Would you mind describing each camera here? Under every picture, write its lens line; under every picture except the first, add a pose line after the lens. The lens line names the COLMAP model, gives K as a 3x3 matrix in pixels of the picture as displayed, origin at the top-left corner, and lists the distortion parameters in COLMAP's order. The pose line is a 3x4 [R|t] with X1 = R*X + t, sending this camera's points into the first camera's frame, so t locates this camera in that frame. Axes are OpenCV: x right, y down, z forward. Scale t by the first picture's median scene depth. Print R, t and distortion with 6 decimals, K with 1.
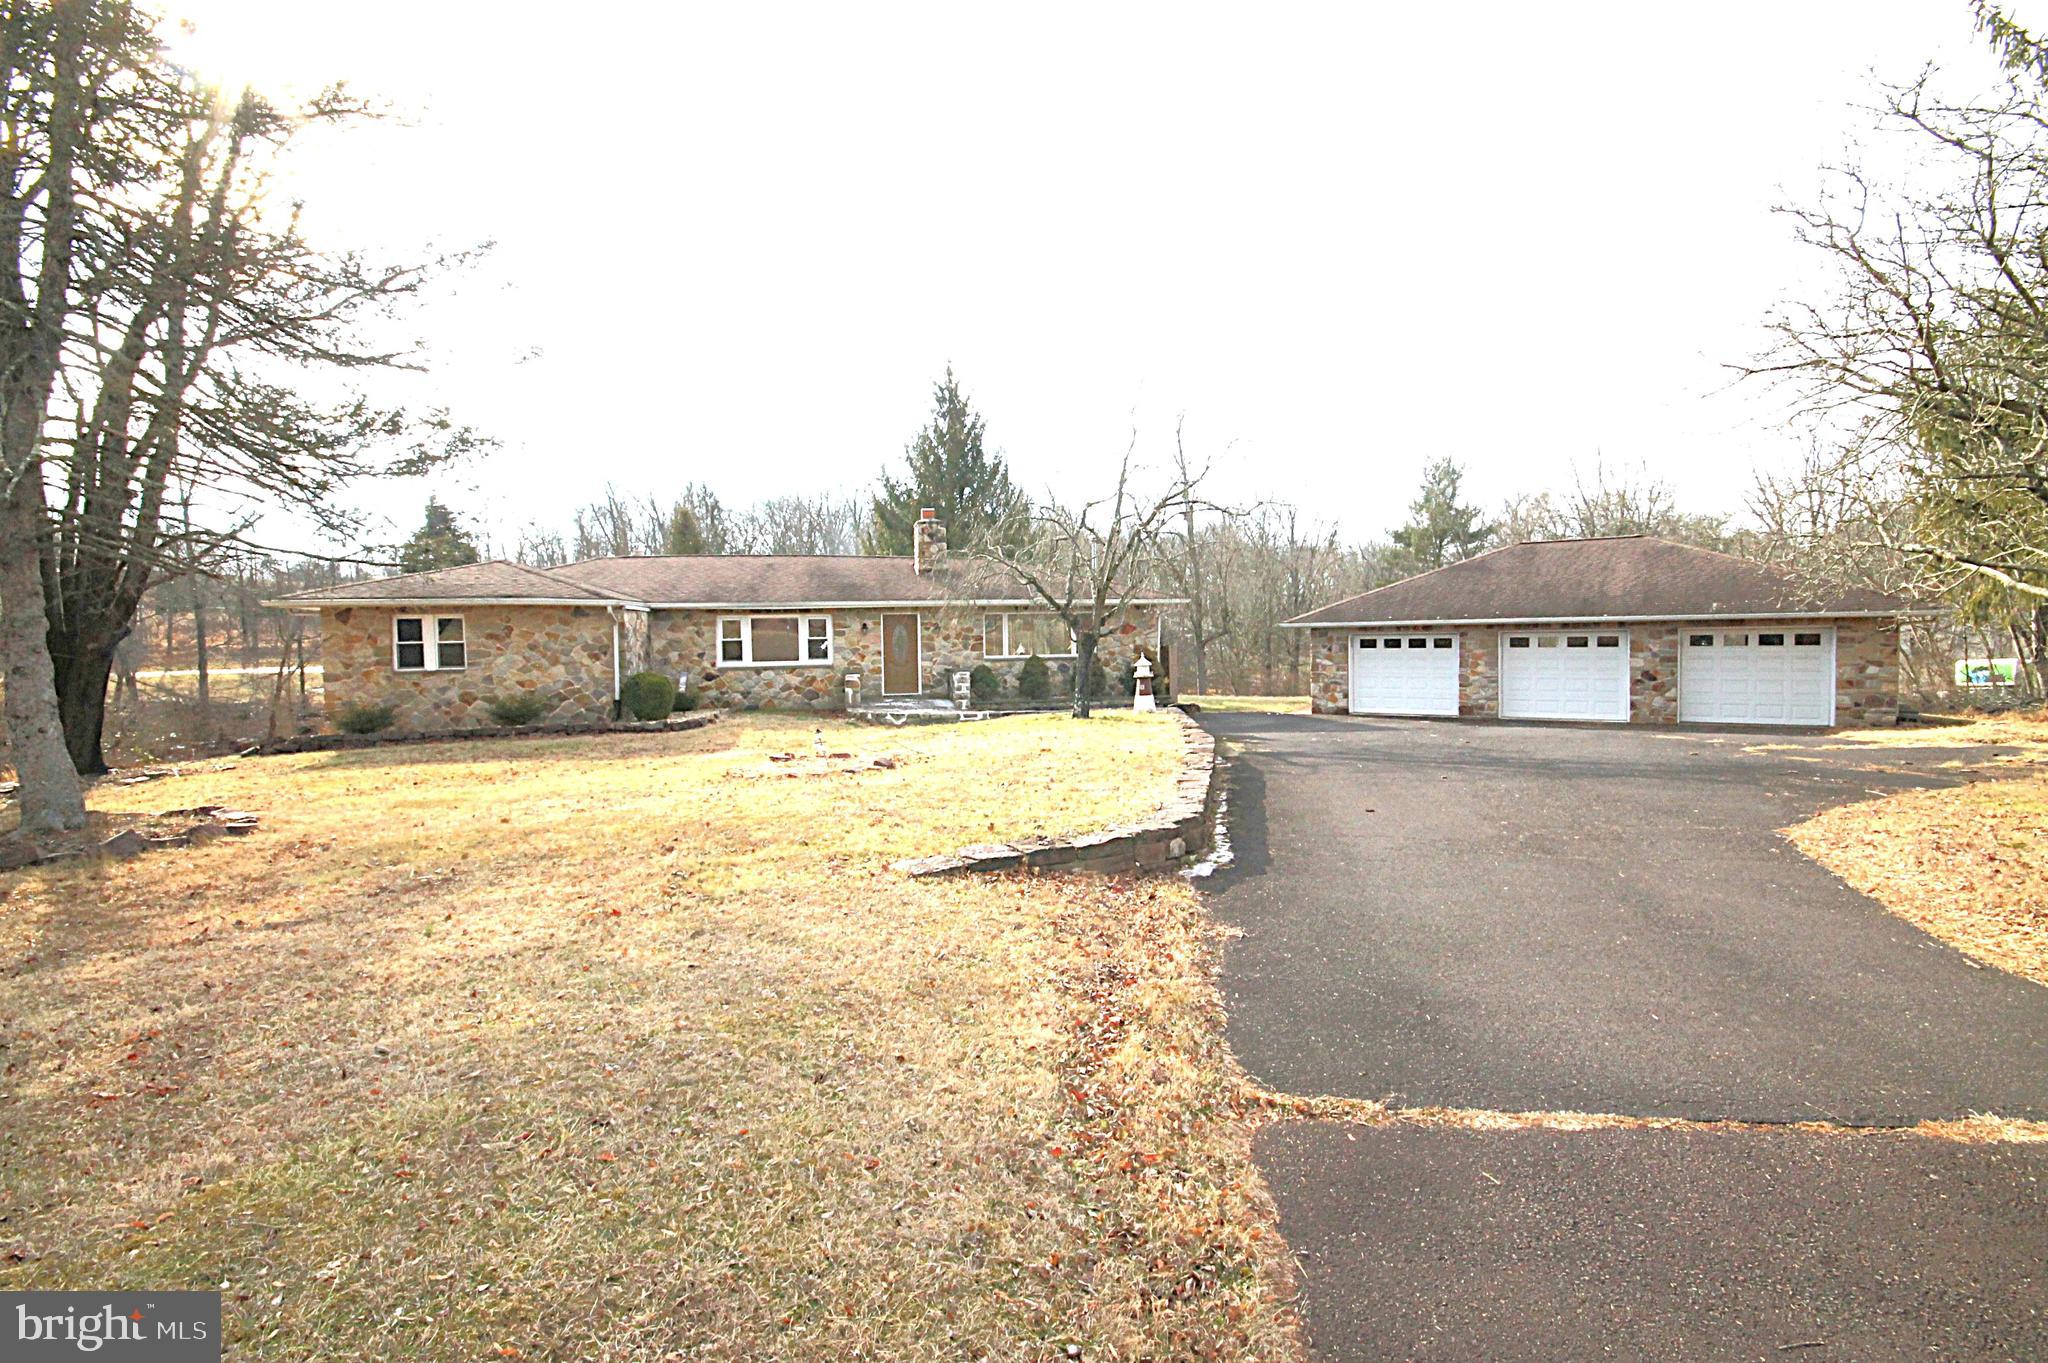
lens RADIAL K [[991.1, 0, 1024.0], [0, 991.1, 681.5], [0, 0, 1]] dist [-0.001935, 0.000022]
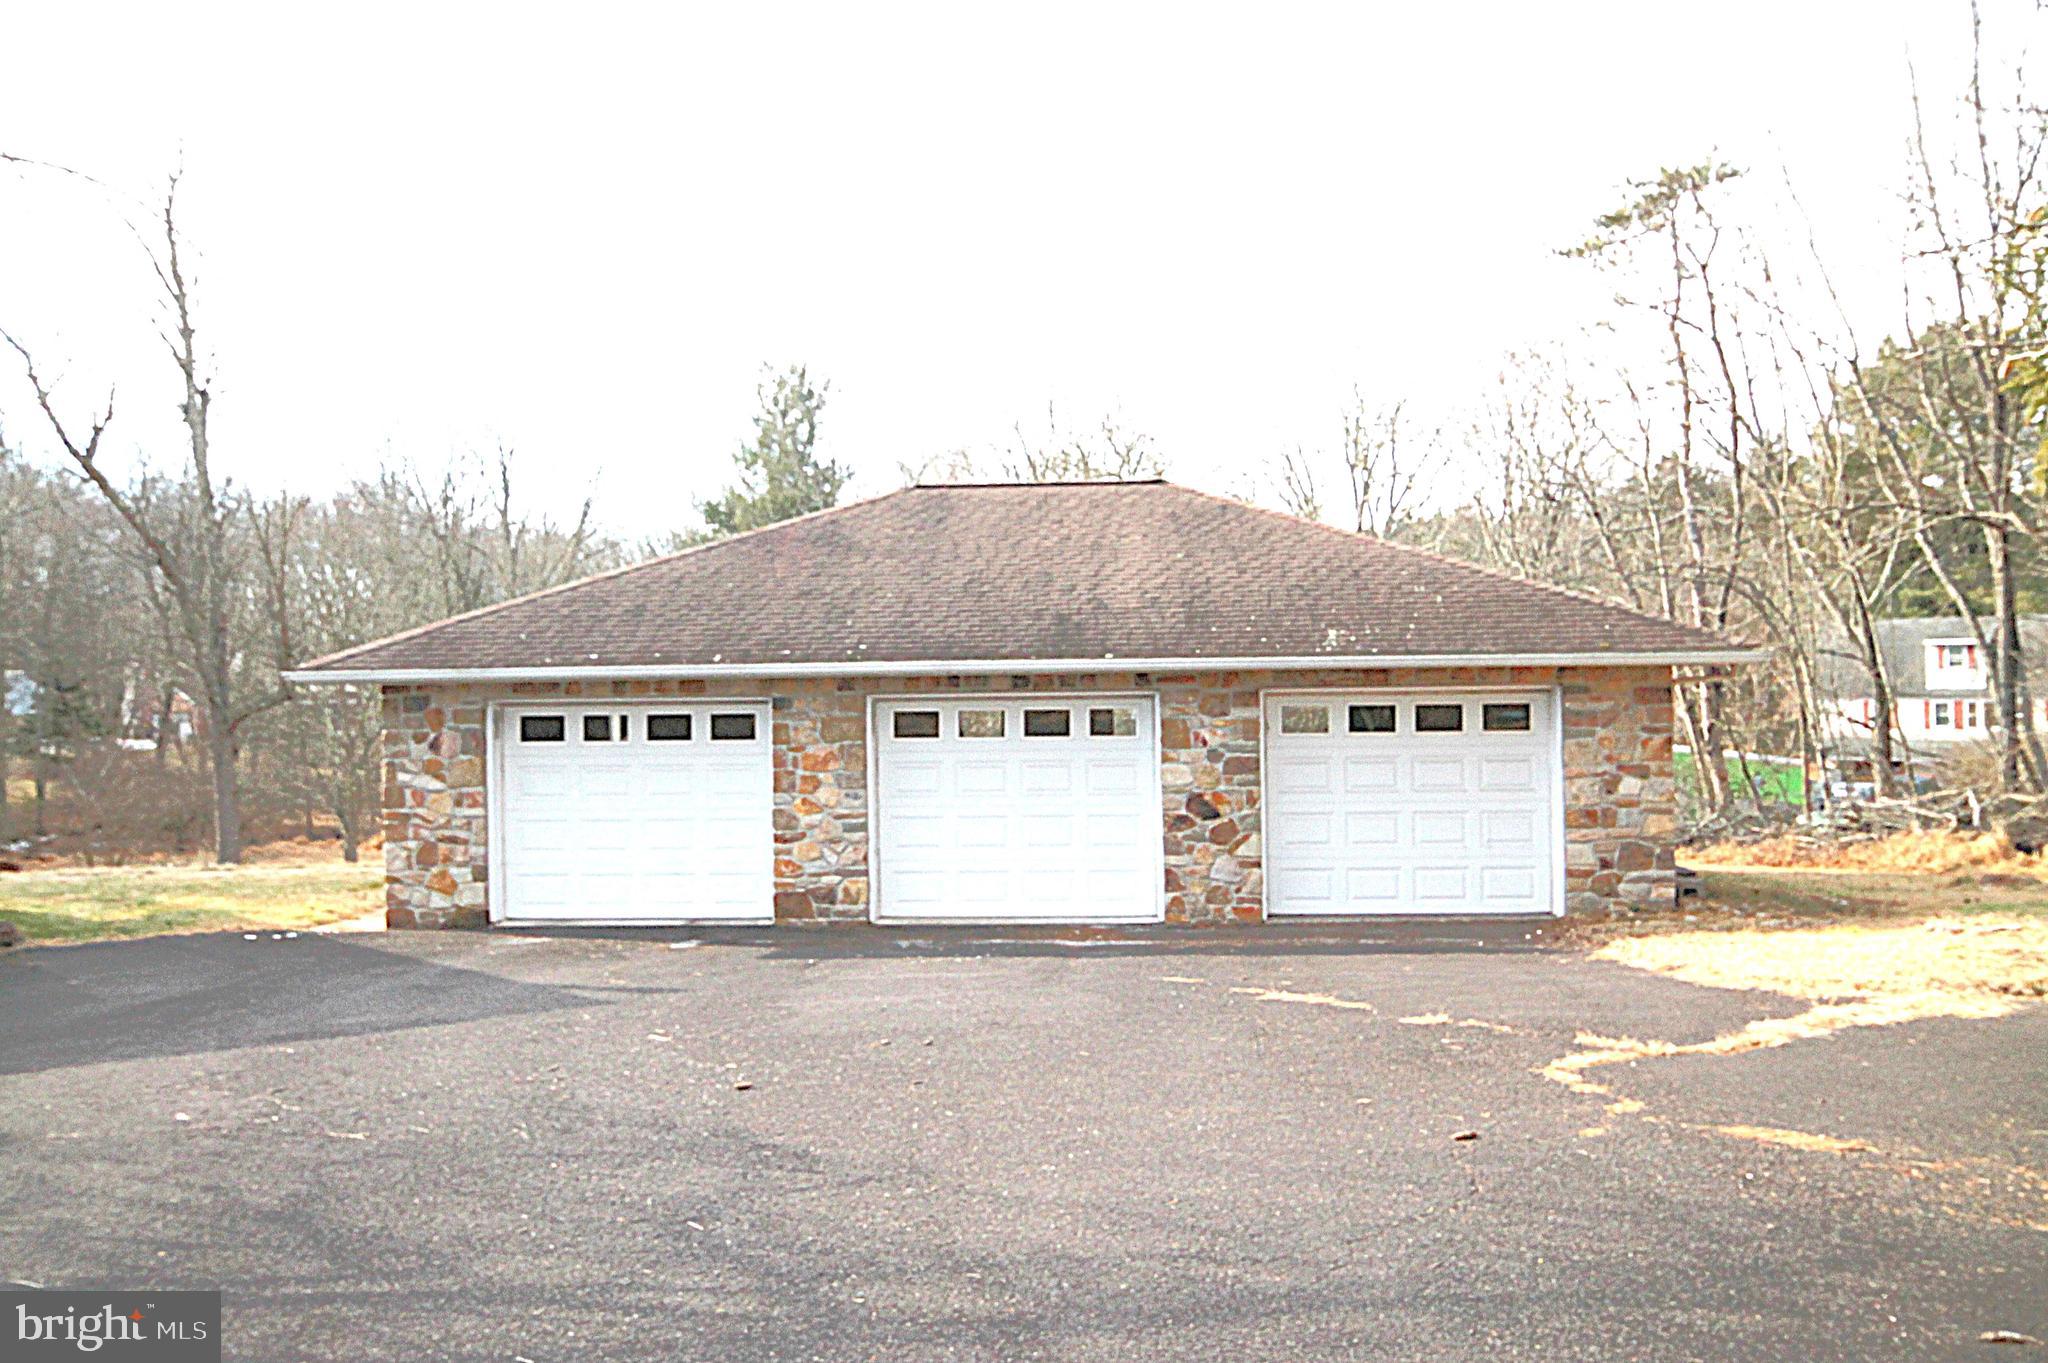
lens RADIAL K [[991.1, 0, 1024.0], [0, 991.1, 681.5], [0, 0, 1]] dist [-0.001935, 0.000022]
pose [[0.853768, 0.009544, 0.520566, 0.329414], [0.022451, 0.998227, -0.055123, -0.033528], [-0.520170, 0.058750, 0.852040, 0.637258]]
